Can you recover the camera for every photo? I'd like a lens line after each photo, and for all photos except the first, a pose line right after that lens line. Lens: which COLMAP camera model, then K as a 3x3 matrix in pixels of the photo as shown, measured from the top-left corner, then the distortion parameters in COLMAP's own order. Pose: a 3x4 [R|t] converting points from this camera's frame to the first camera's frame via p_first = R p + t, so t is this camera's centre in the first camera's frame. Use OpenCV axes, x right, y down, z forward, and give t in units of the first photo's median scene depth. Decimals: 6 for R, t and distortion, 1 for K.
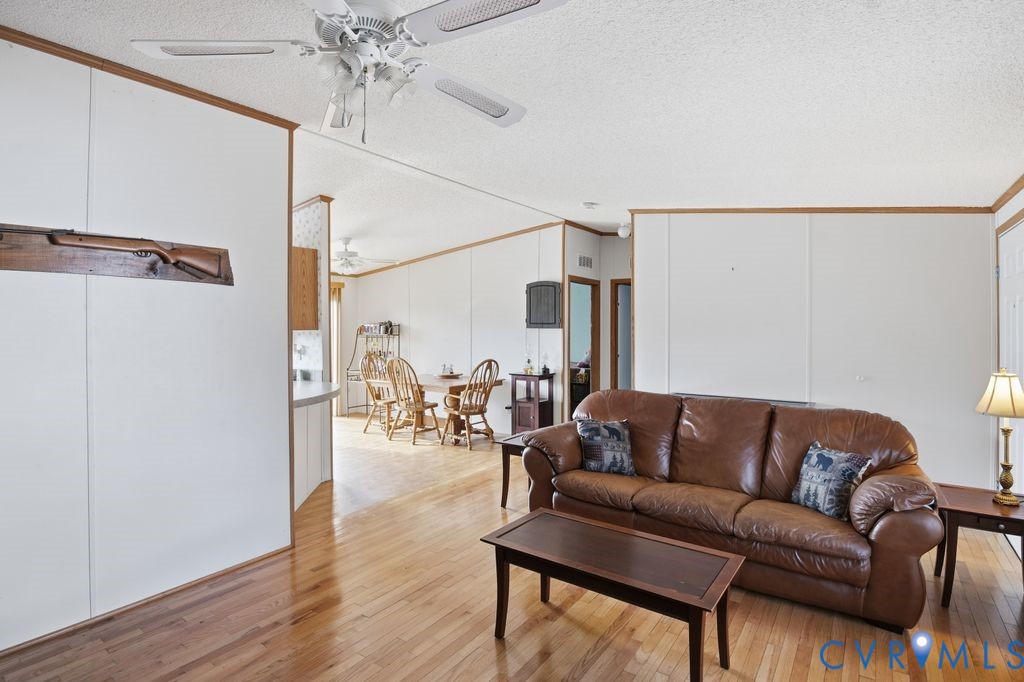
lens RADIAL K [[679.5, 0, 520.5], [0, 679.5, 333.4], [0, 0, 1]] dist [0.001868, 0.006017]
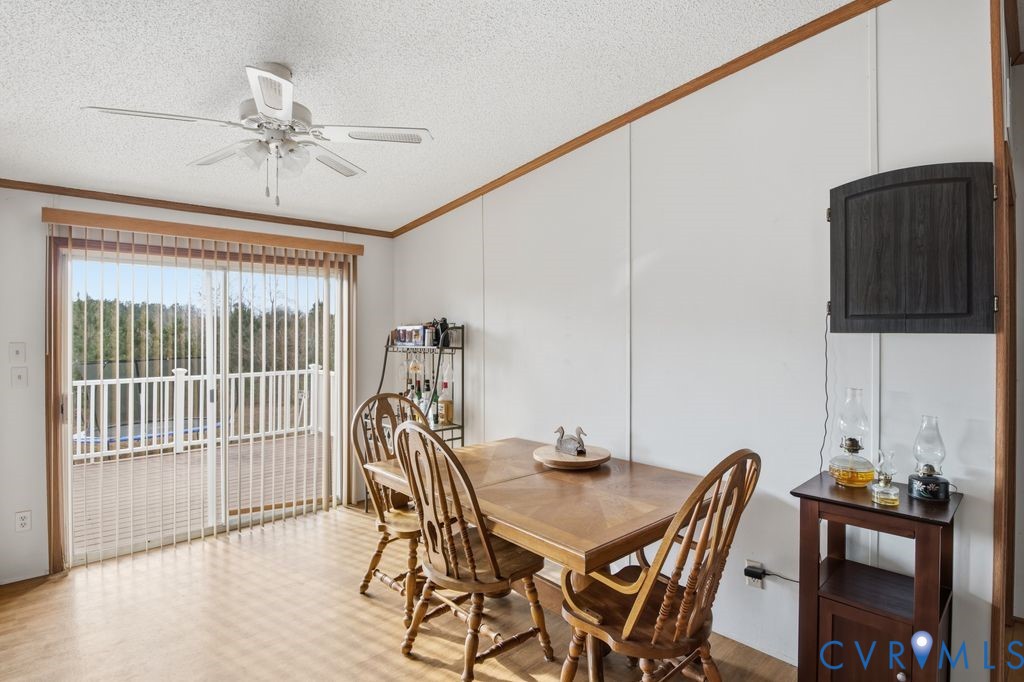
lens RADIAL K [[679.5, 0, 520.5], [0, 679.5, 333.4], [0, 0, 1]] dist [0.001868, 0.006017]
pose [[0.987159, -0.002009, -0.159727, -0.073199], [0.000540, 0.999957, -0.009237, -0.004071], [0.159739, 0.009032, 0.987118, 0.613076]]
